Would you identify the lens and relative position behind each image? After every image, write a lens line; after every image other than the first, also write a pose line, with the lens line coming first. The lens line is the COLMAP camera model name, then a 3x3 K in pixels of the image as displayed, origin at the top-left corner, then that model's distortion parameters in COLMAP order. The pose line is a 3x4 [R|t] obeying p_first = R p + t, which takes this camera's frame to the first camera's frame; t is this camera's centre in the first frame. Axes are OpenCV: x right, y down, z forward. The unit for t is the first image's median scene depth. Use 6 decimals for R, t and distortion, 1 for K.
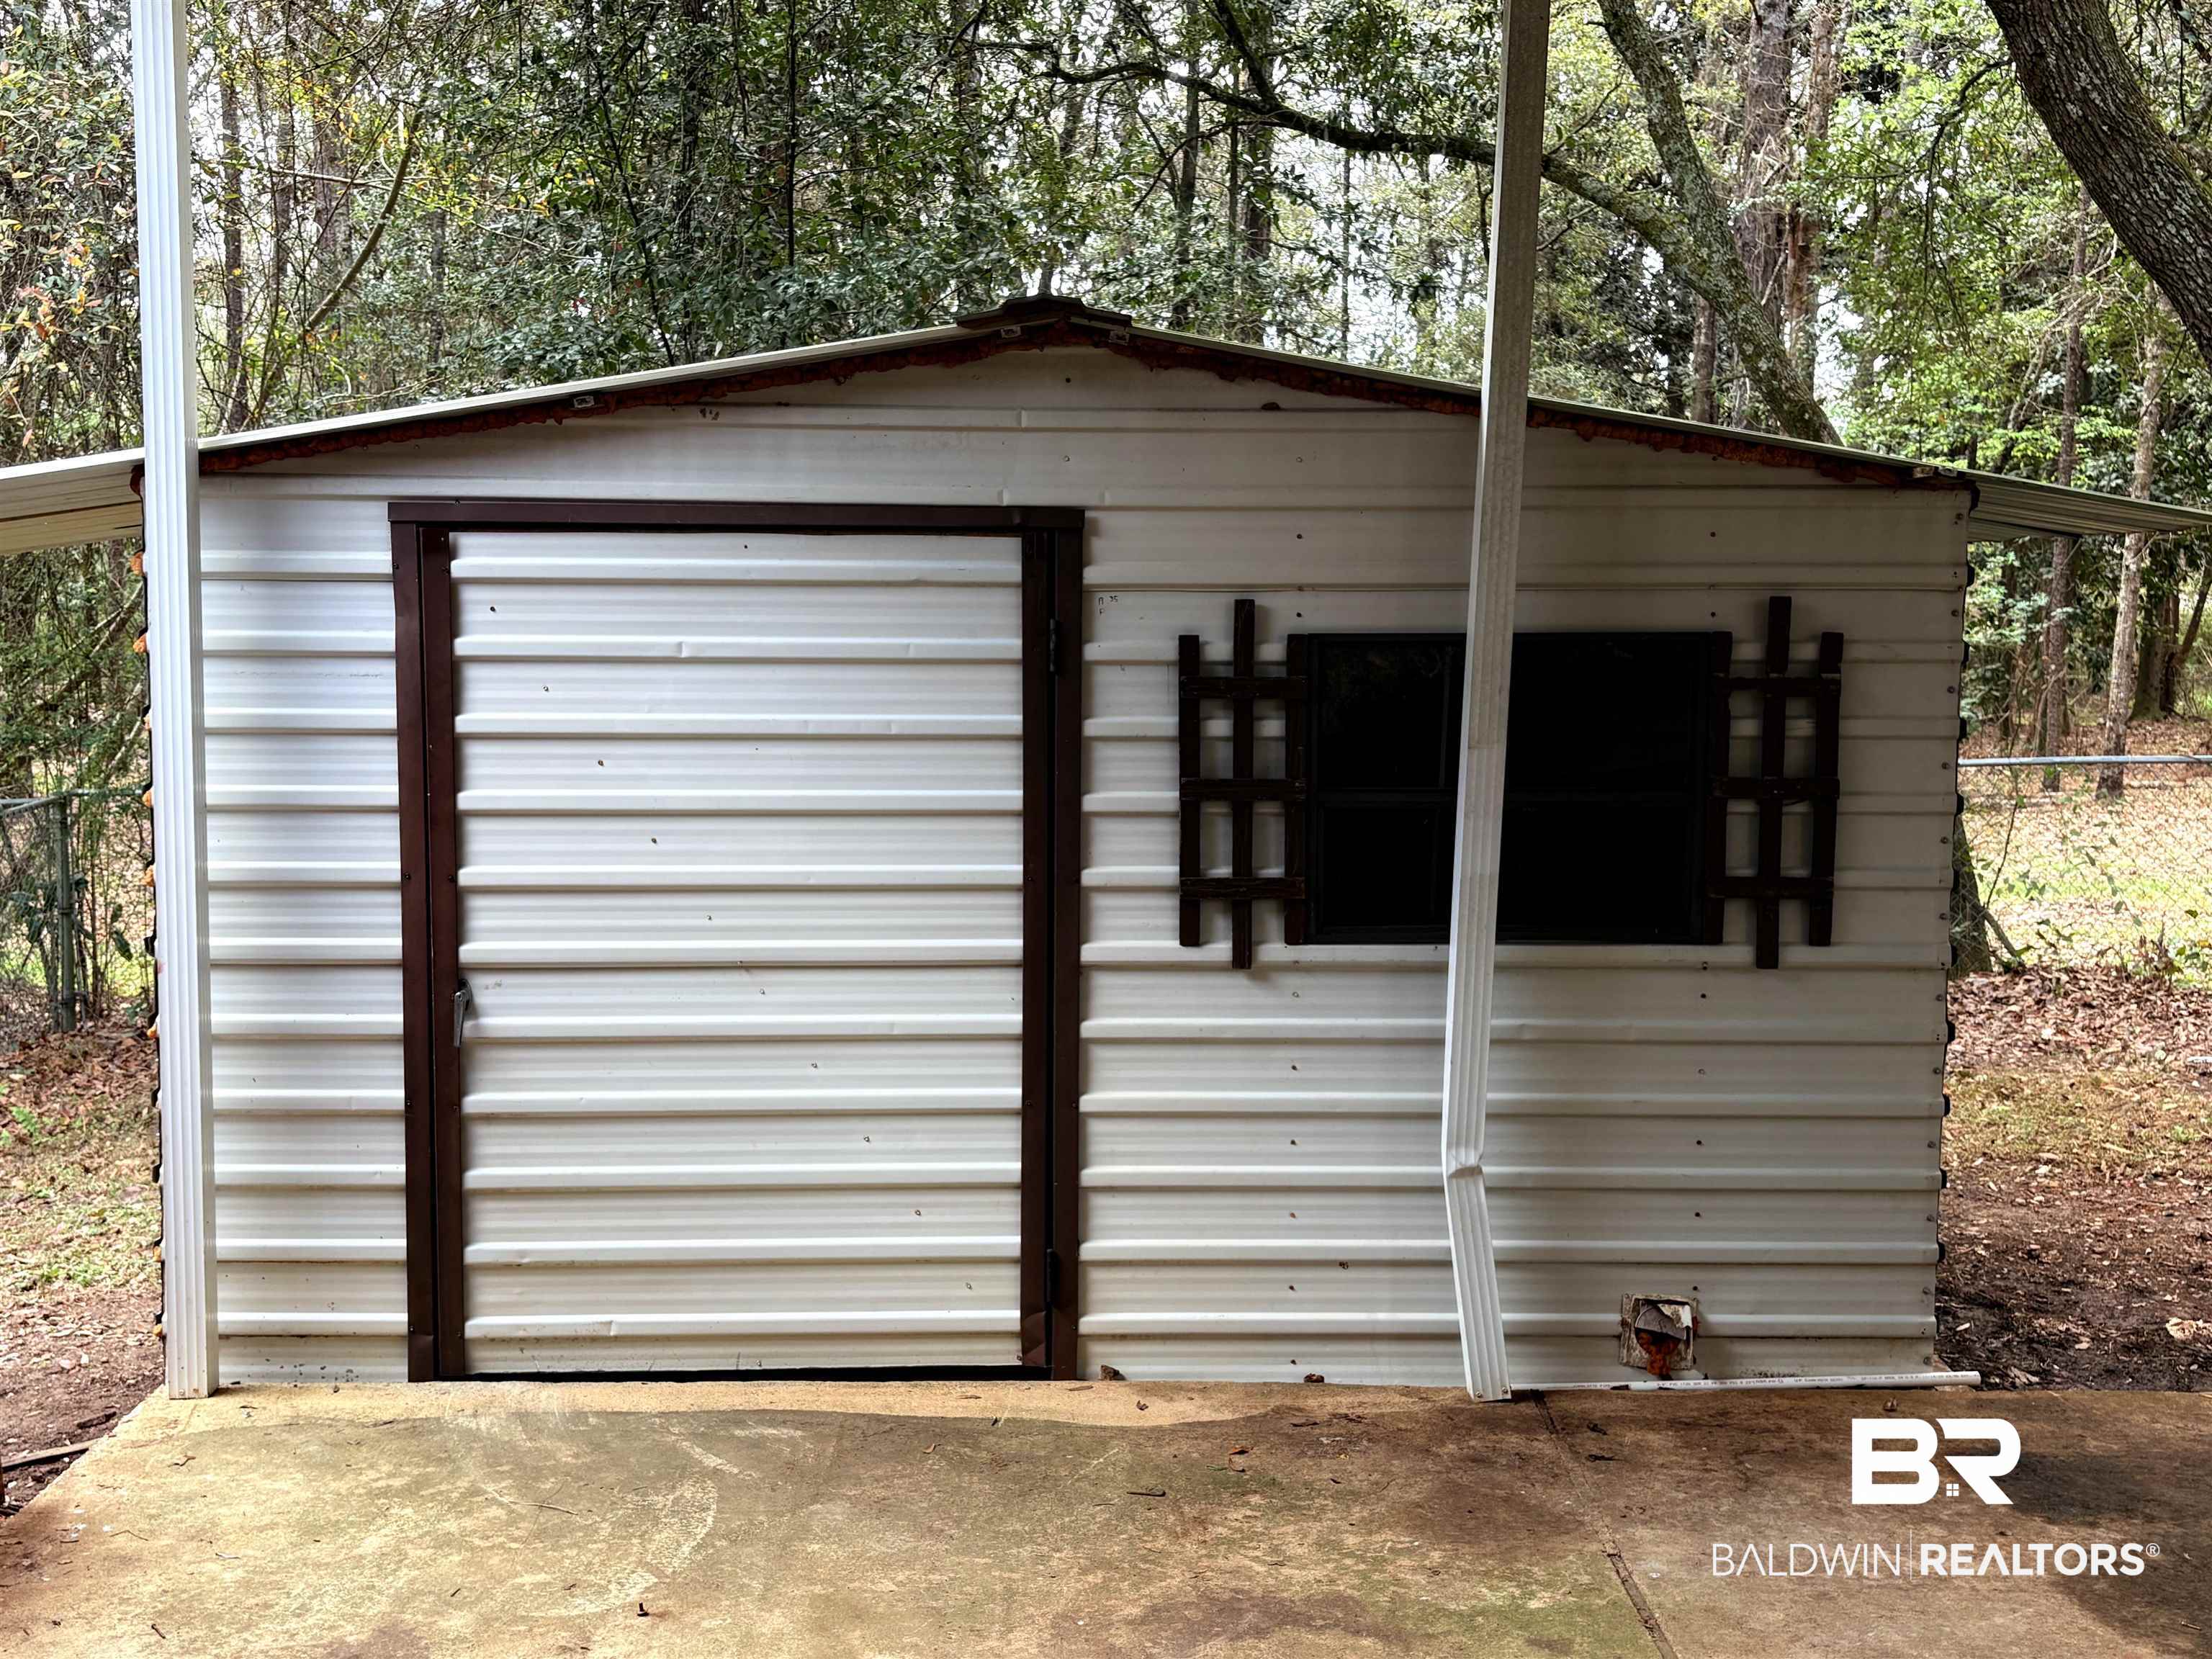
lens RADIAL K [[2389.9, 0, 1104.5], [0, 2389.9, 839.0], [0, 0, 1]] dist [0.051441, 0.000000]
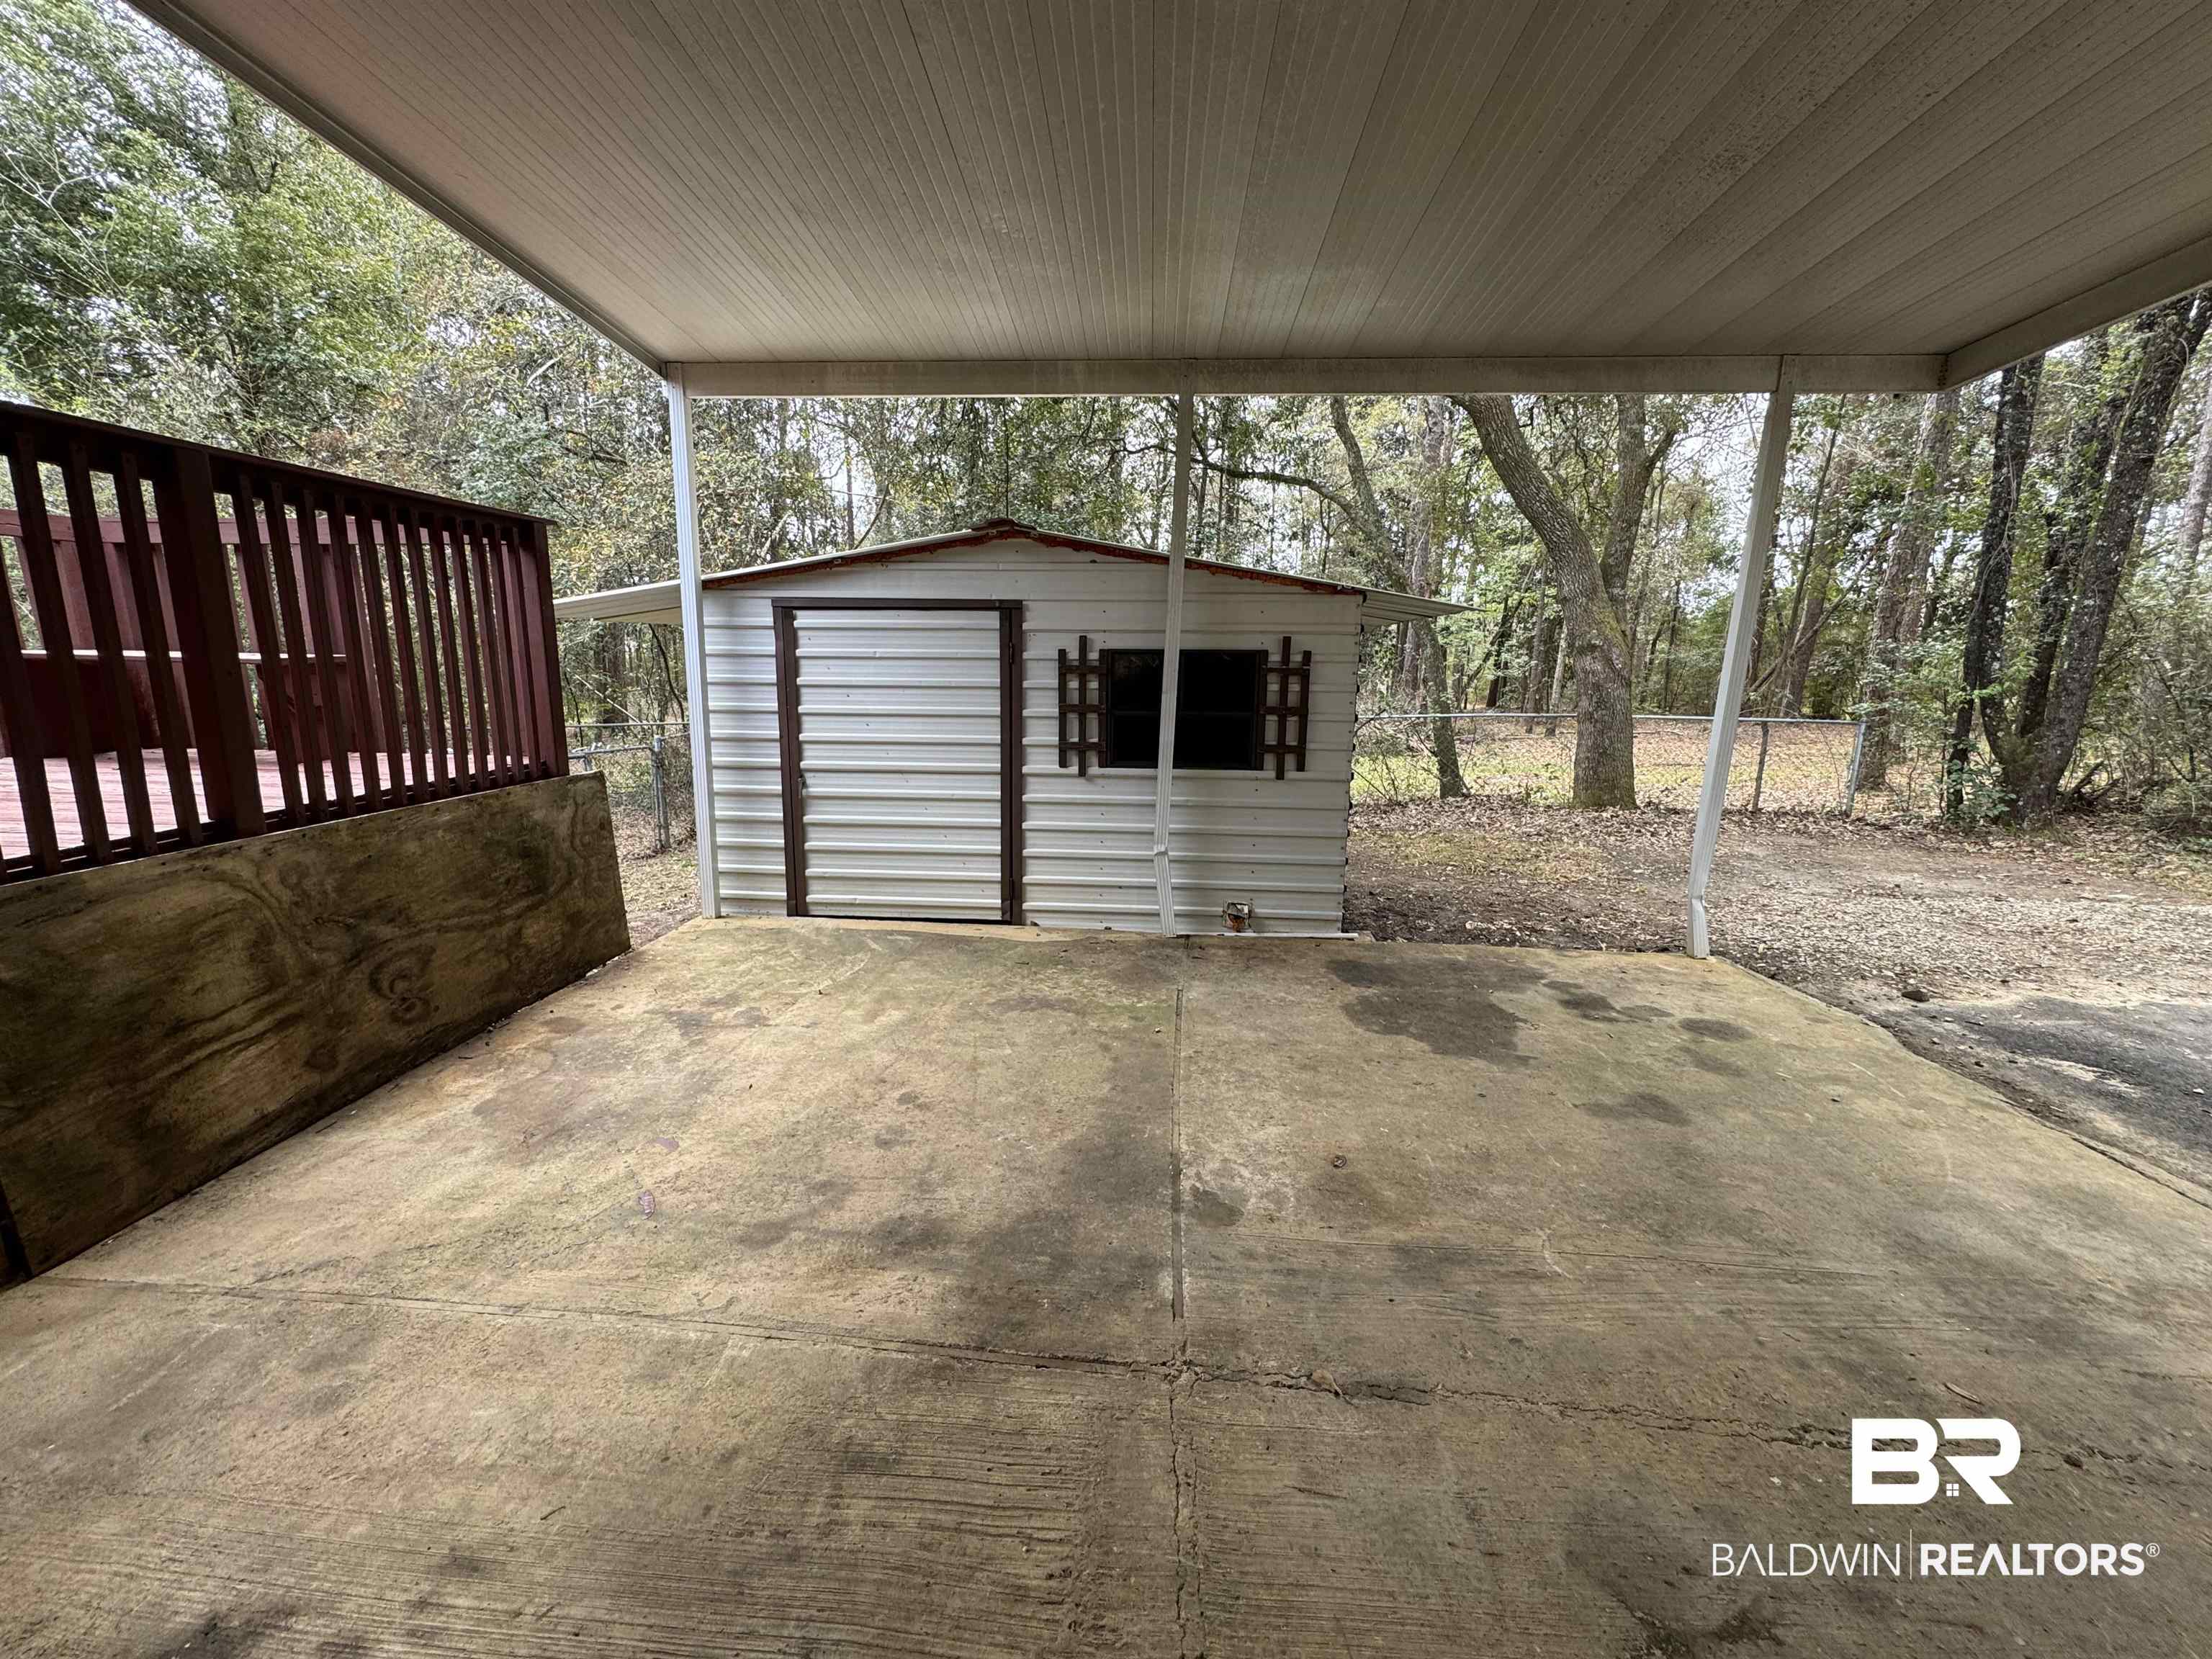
lens RADIAL K [[882.6, 0, 1103.0], [0, 882.6, 828.2], [0, 0, 1]] dist [-0.003179, -0.000059]
pose [[0.995204, 0.024883, -0.094605, 0.176806], [-0.016432, 0.995889, 0.089078, 0.023839], [0.096433, -0.087096, 0.991522, 0.018099]]
